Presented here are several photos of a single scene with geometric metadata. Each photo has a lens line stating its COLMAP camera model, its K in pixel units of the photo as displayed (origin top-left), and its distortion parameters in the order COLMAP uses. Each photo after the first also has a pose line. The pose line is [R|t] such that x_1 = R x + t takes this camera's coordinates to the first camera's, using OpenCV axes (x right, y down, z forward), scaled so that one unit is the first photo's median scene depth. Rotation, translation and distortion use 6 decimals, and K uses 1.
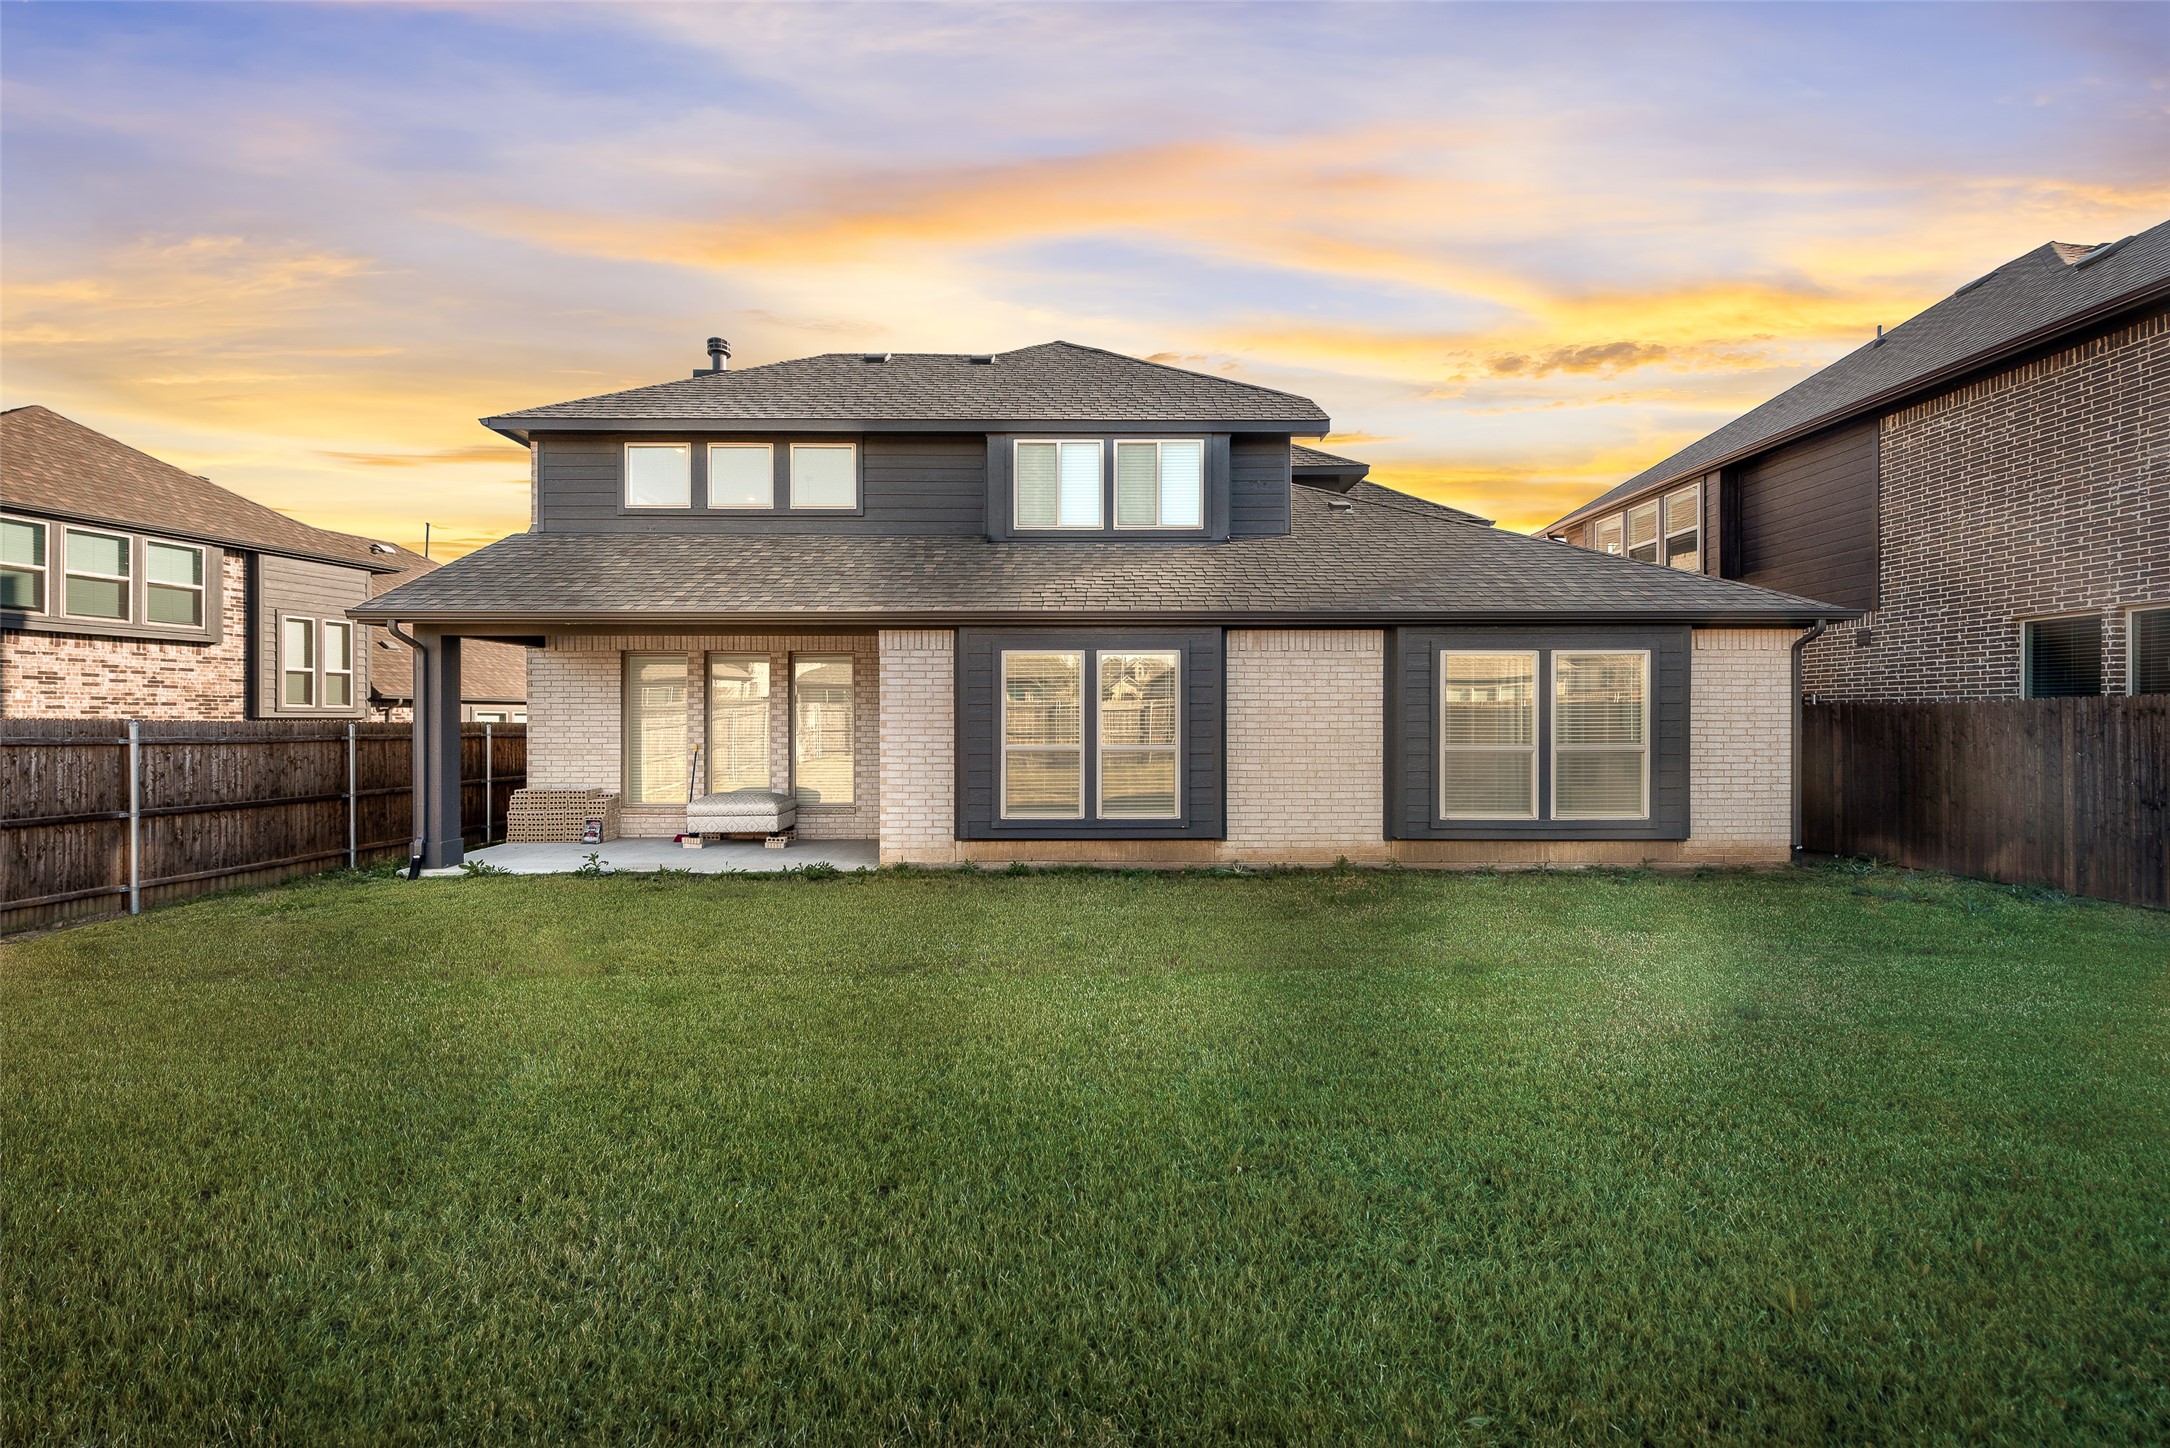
lens RADIAL K [[898.0, 0, 1081.0], [0, 898.0, 723.9], [0, 0, 1]] dist [0.003525, -0.000269]
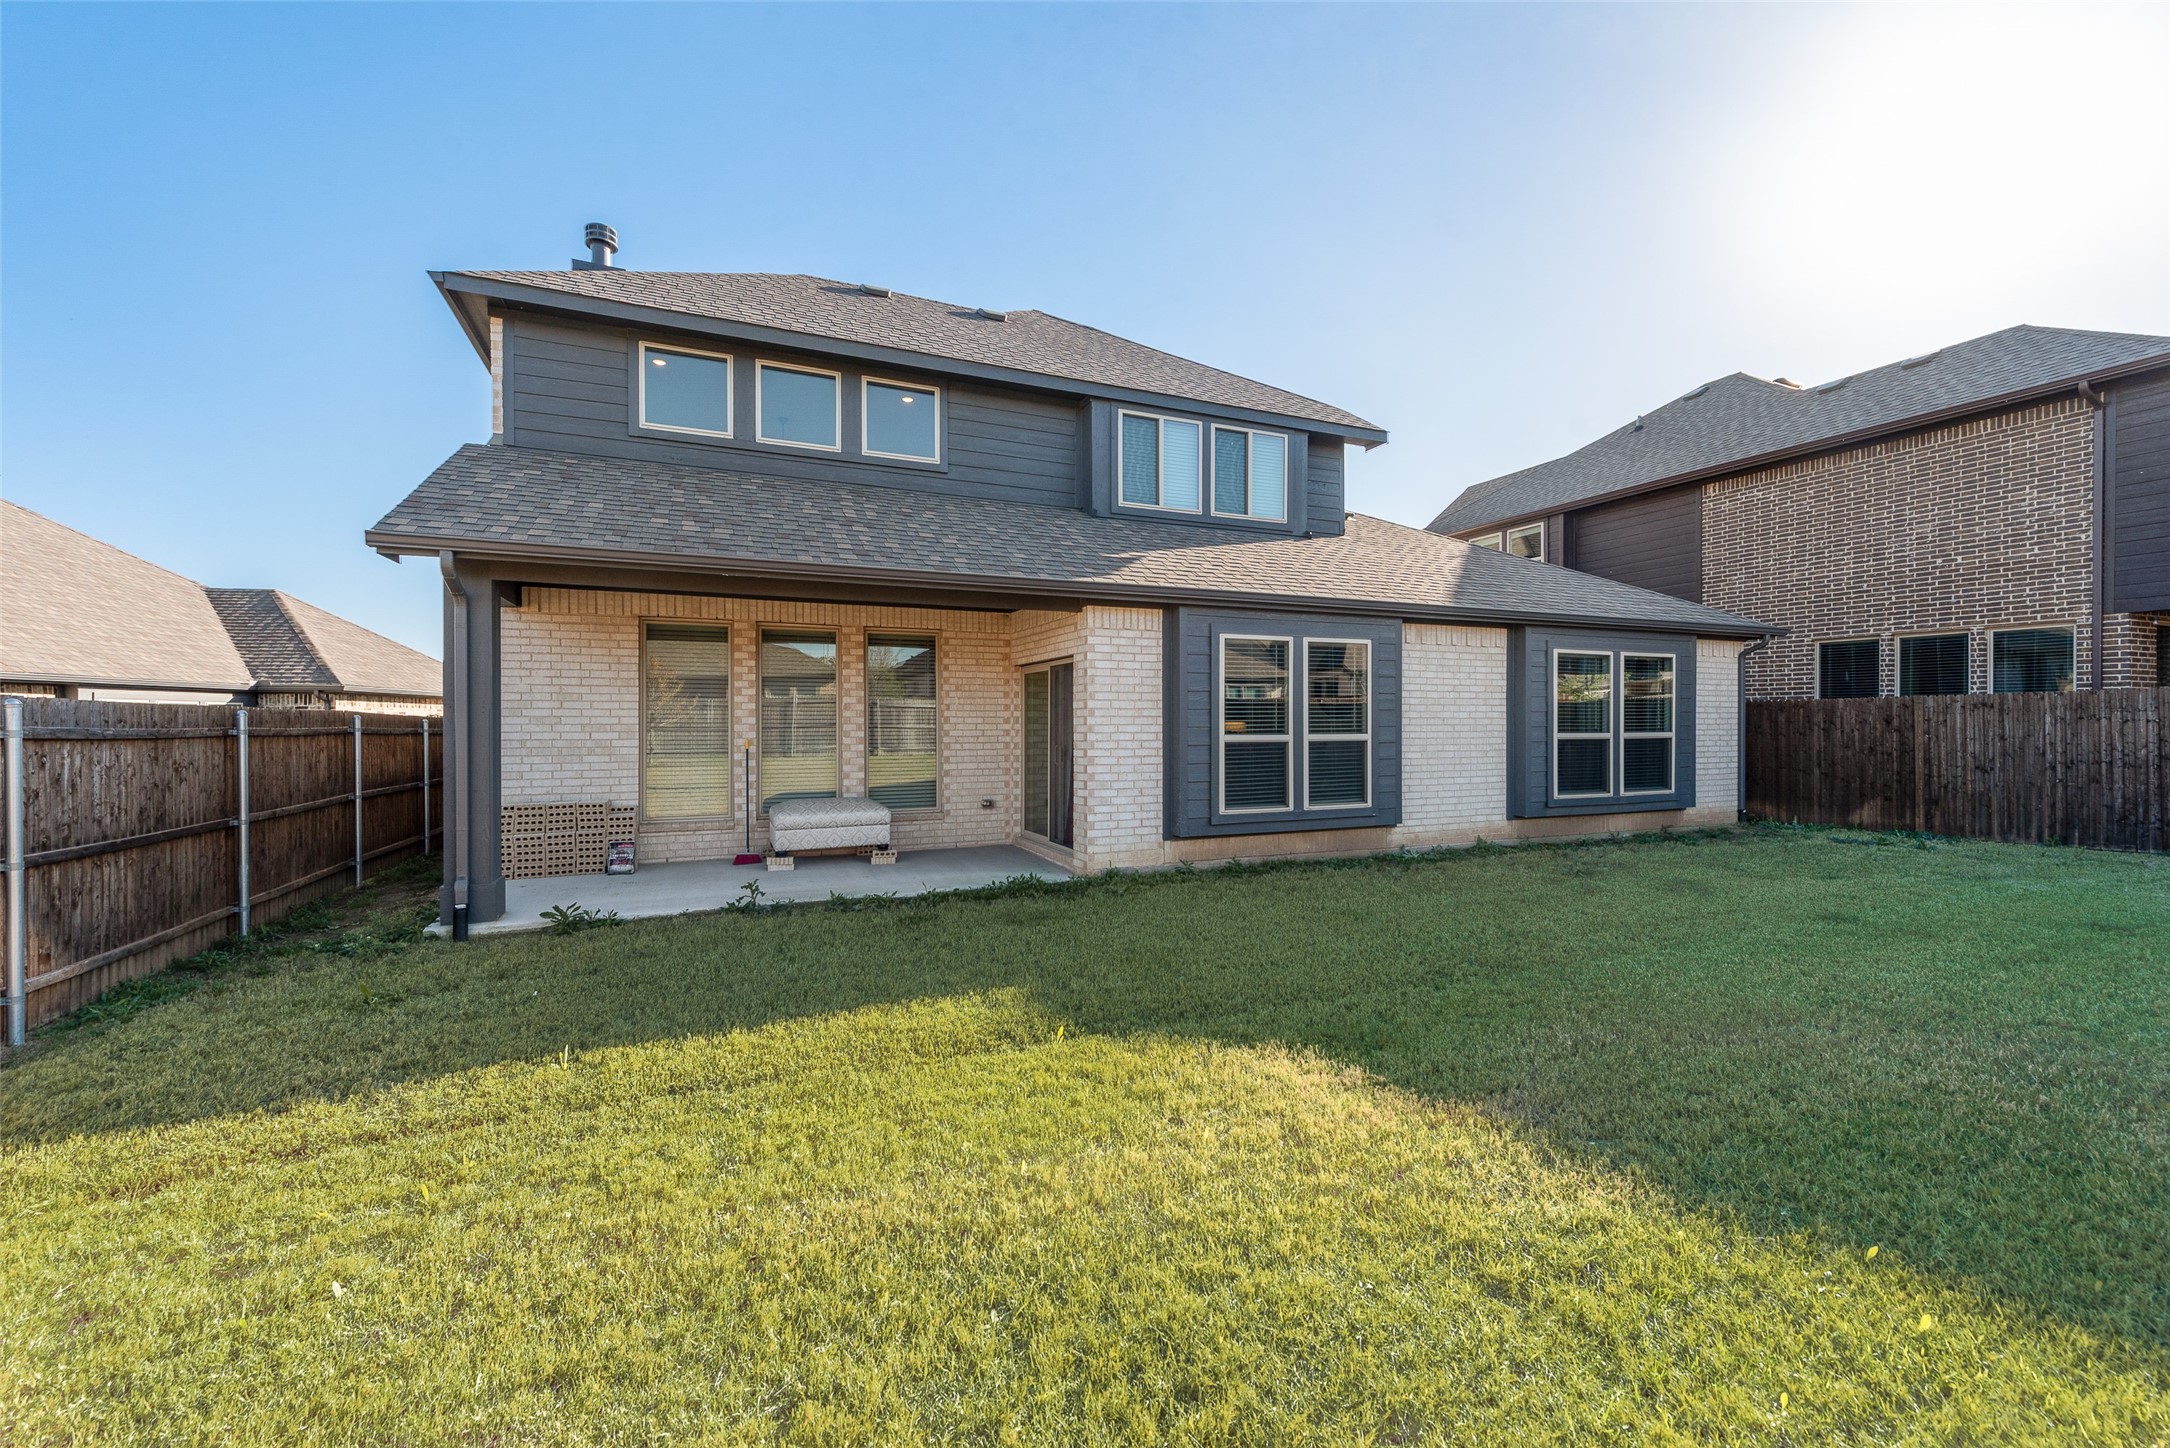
lens RADIAL K [[898.0, 0, 1085.3], [0, 898.0, 725.2], [0, 0, 1]] dist [0.003525, -0.000269]
pose [[0.916187, -0.001174, 0.400749, -0.577002], [0.001308, 0.999999, -0.000061, 0.012887], [-0.400749, 0.000580, 0.916188, 0.196429]]
